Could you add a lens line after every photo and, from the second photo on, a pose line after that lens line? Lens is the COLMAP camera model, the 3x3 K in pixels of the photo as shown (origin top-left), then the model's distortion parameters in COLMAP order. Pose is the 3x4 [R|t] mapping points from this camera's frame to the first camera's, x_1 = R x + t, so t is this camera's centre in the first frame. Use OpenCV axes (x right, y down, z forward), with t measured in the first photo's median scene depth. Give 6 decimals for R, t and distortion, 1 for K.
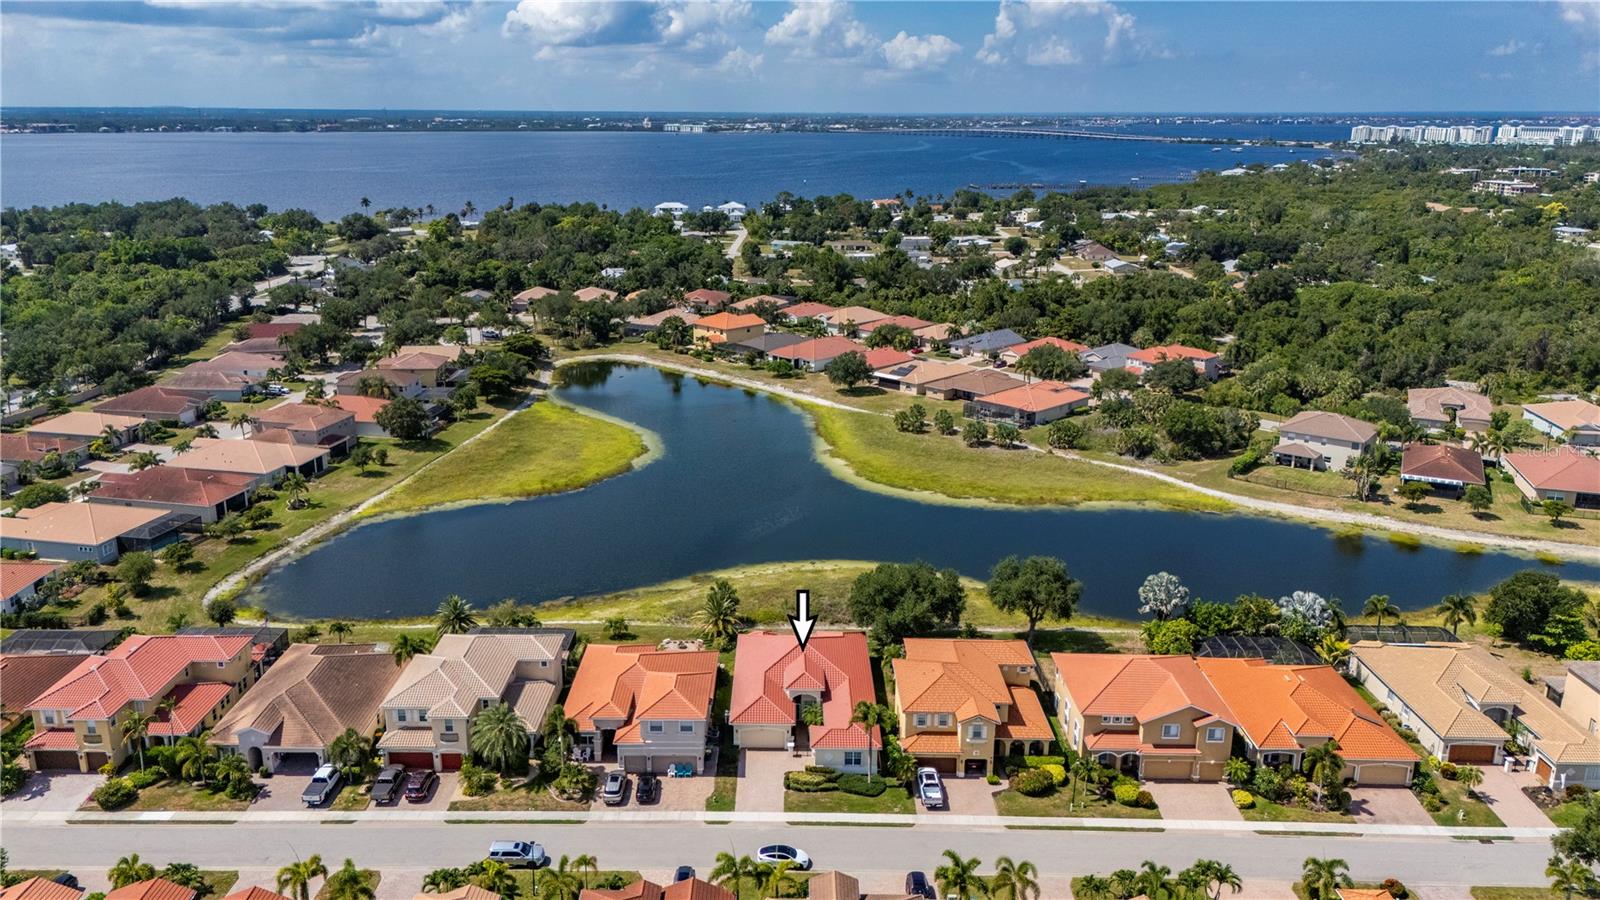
lens RADIAL K [[1208.1, 0, 766.5], [0, 1208.1, 450.9], [0, 0, 1]] dist [0.071399, -0.056713]
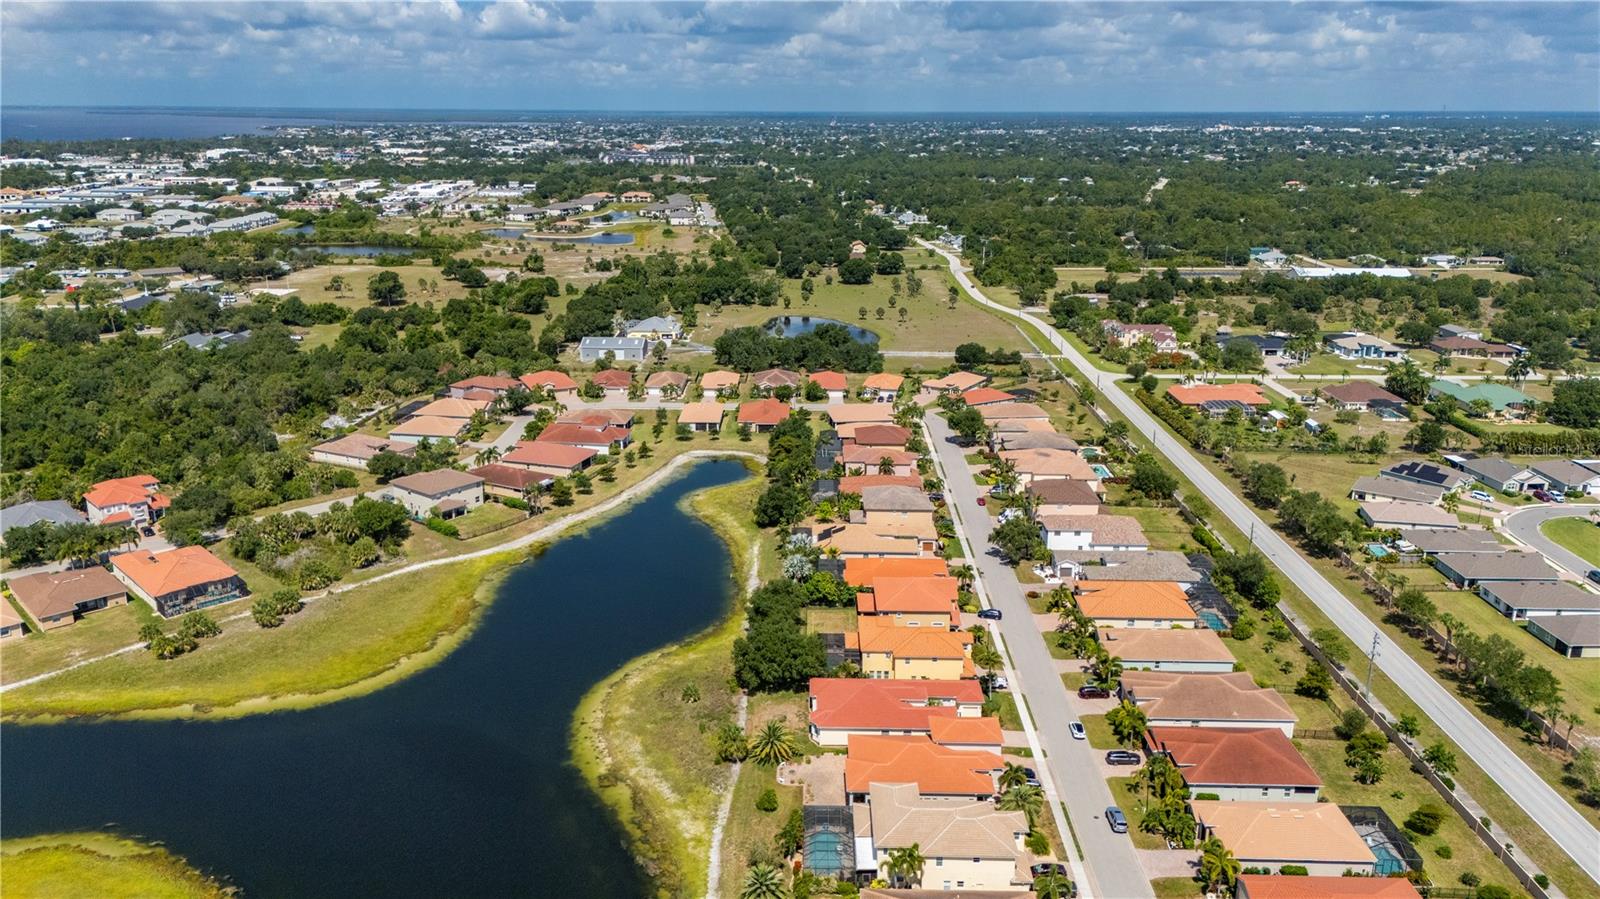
lens RADIAL K [[1171.3, 0, 804.6], [0, 1171.3, 473.0], [0, 0, 1]] dist [0.082297, -0.089425]
pose [[-0.015557, -0.301743, 0.953262, -0.761674], [0.266164, 0.917729, 0.294839, -0.310086], [-0.963802, 0.258311, 0.066036, 0.605711]]
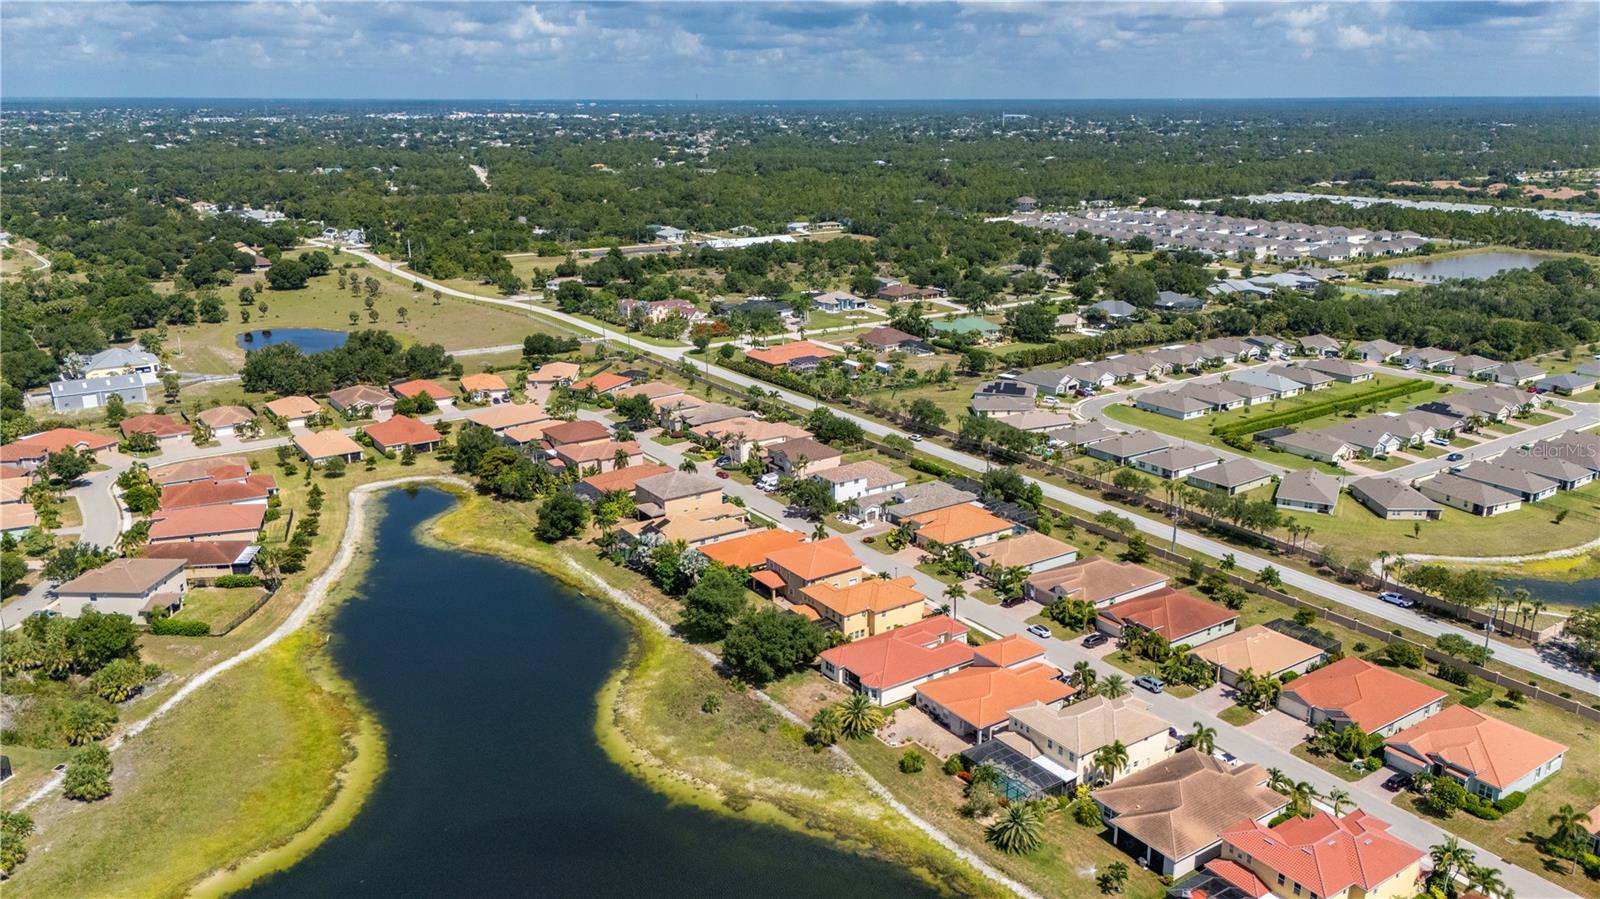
lens RADIAL K [[1192.6, 0, 805.8], [0, 1192.6, 451.7], [0, 0, 1]] dist [0.082571, -0.094327]
pose [[-0.593429, -0.234101, 0.770090, -0.618334], [0.214988, 0.875906, 0.431936, -0.437078], [-0.775643, 0.421883, -0.469459, 1.081033]]
